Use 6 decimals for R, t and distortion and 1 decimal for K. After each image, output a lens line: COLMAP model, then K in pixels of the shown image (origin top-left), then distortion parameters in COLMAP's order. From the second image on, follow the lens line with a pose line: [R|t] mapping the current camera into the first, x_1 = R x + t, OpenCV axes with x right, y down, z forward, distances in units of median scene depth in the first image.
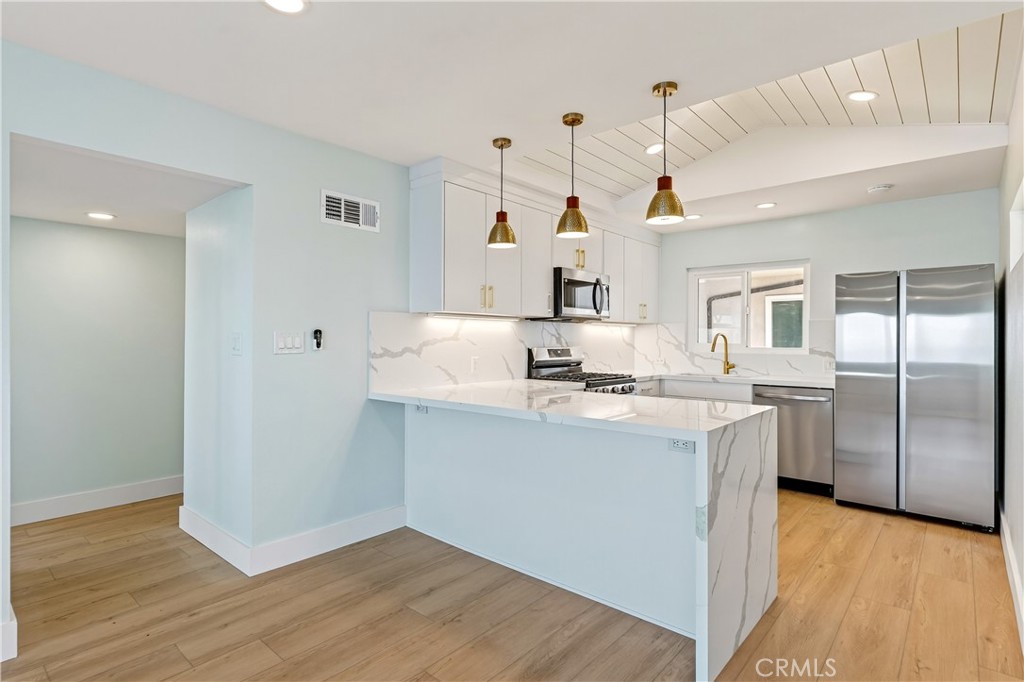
lens RADIAL K [[520.1, 0, 512.9], [0, 520.1, 336.7], [0, 0, 1]] dist [-0.000316, -0.000050]
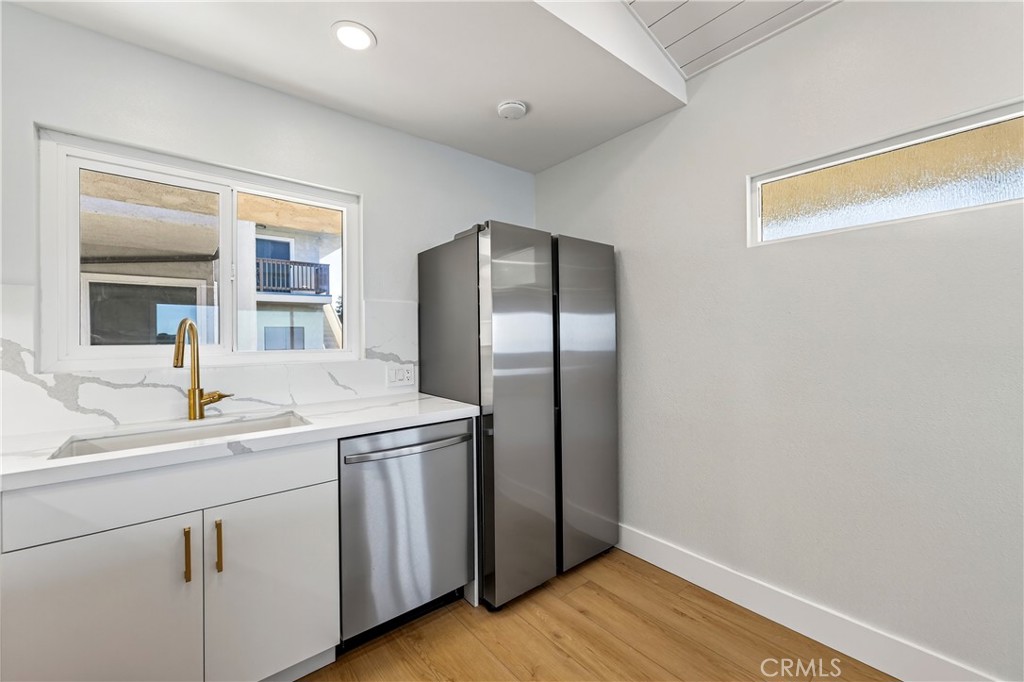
lens RADIAL K [[411.4, 0, 512.1], [0, 411.4, 335.5], [0, 0, 1]] dist [0.001782, 0.000200]
pose [[0.172971, -0.003562, 0.984920, 0.147768], [0.007533, 0.999969, 0.002293, 0.007587], [-0.984898, 0.007023, 0.172992, 0.771803]]
